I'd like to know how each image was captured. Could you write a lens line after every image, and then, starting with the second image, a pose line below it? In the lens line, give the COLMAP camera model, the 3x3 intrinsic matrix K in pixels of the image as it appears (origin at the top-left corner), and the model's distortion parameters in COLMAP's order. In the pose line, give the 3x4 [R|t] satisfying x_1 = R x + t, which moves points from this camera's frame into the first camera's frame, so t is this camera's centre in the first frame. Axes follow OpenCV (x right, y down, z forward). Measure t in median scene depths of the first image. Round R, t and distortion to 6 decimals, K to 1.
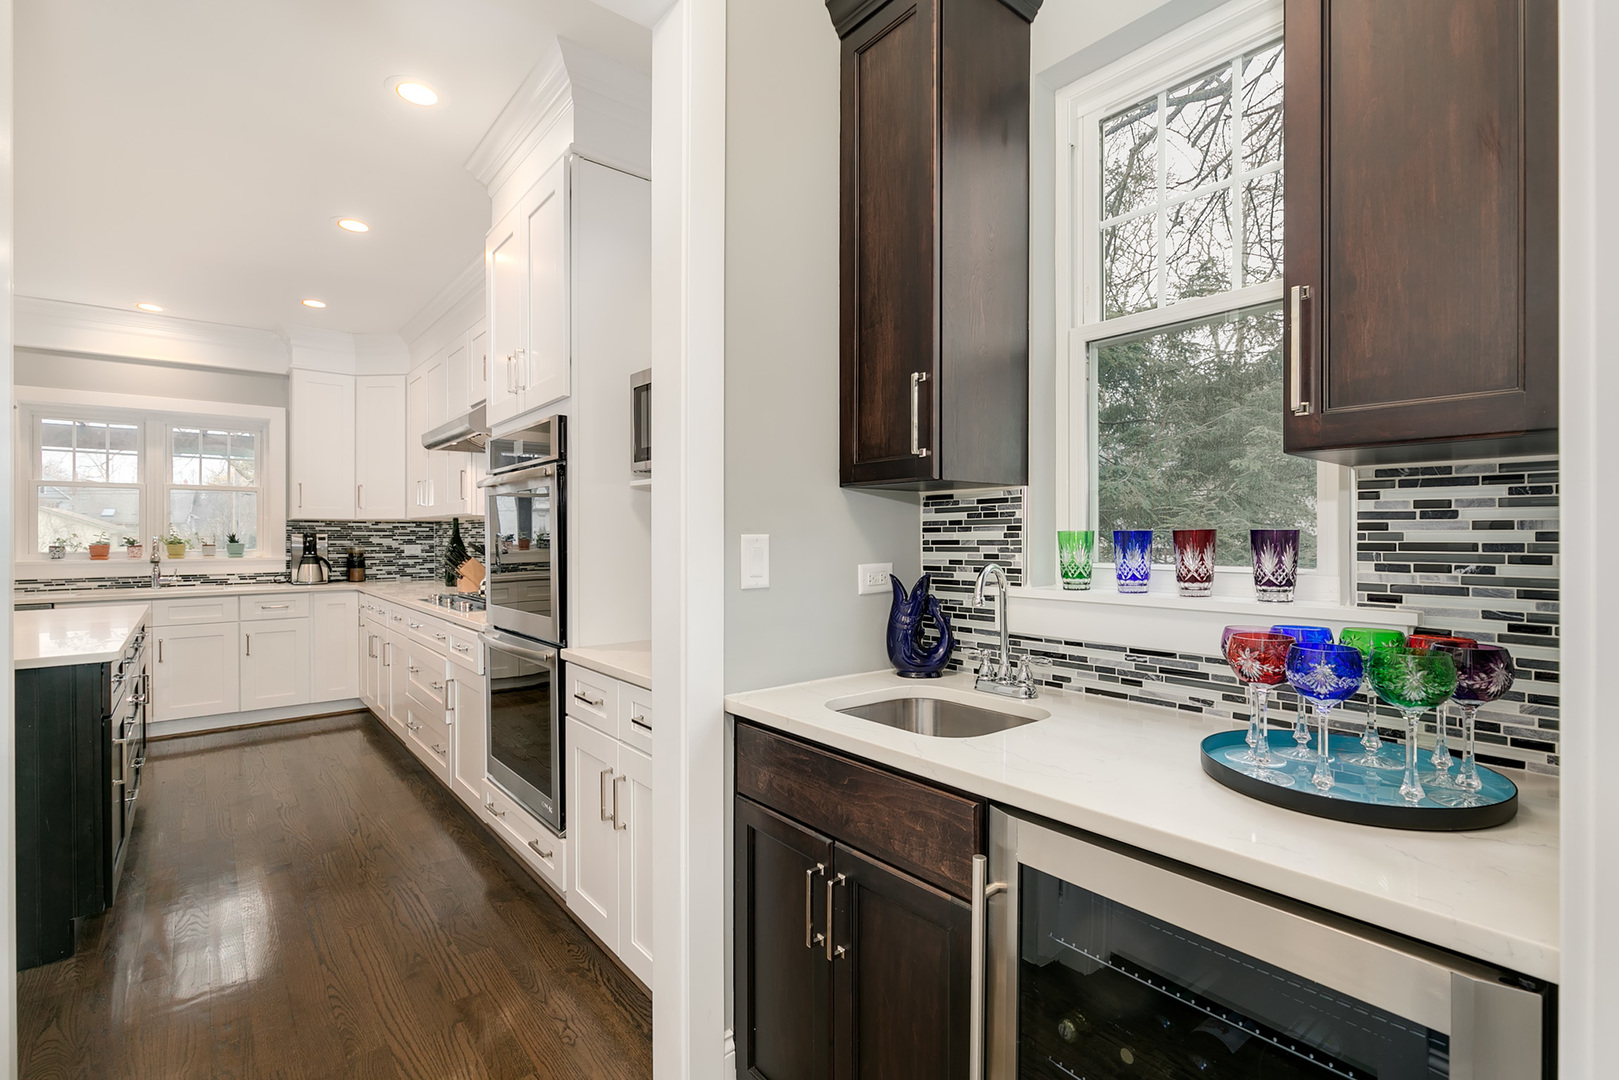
lens RADIAL K [[743.3, 0, 809.6], [0, 743.3, 534.2], [0, 0, 1]] dist [0.018908, 0.000427]
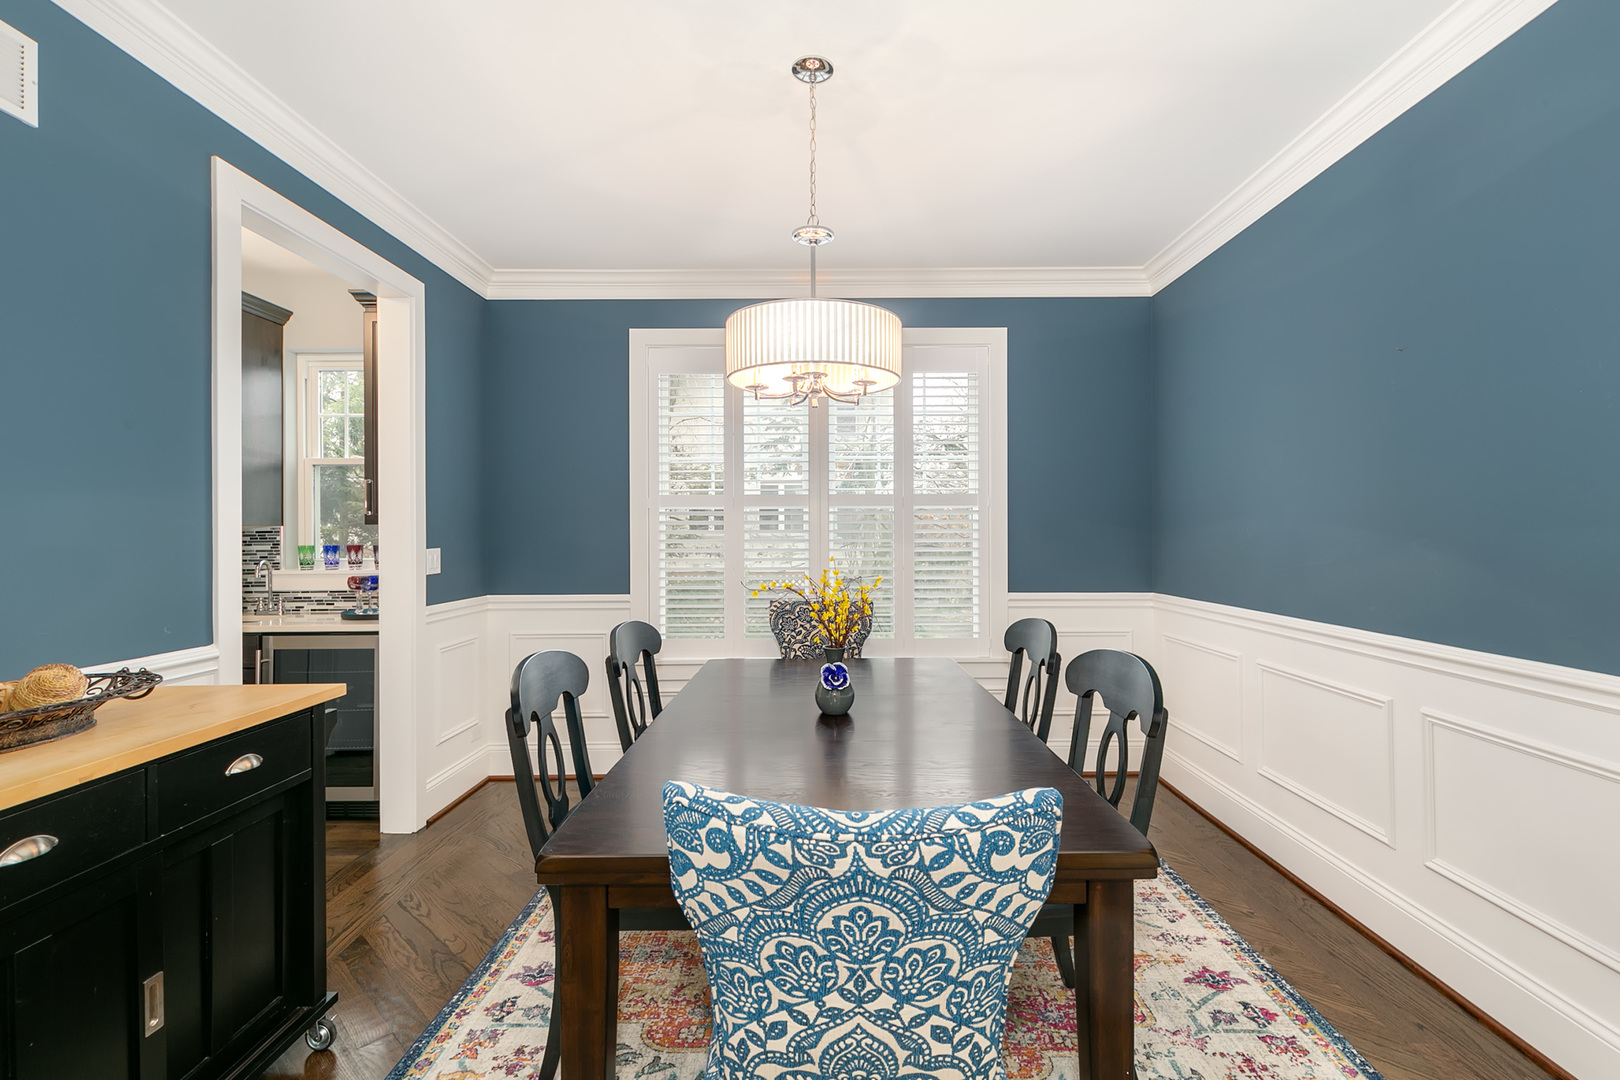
lens RADIAL K [[743.8, 0, 814.4], [0, 743.8, 525.6], [0, 0, 1]] dist [0.018908, 0.000427]
pose [[0.642380, 0.000074, 0.766387, -0.441527], [0.004143, 0.999985, -0.003569, -0.052275], [-0.766375, 0.005468, 0.642370, -1.793938]]
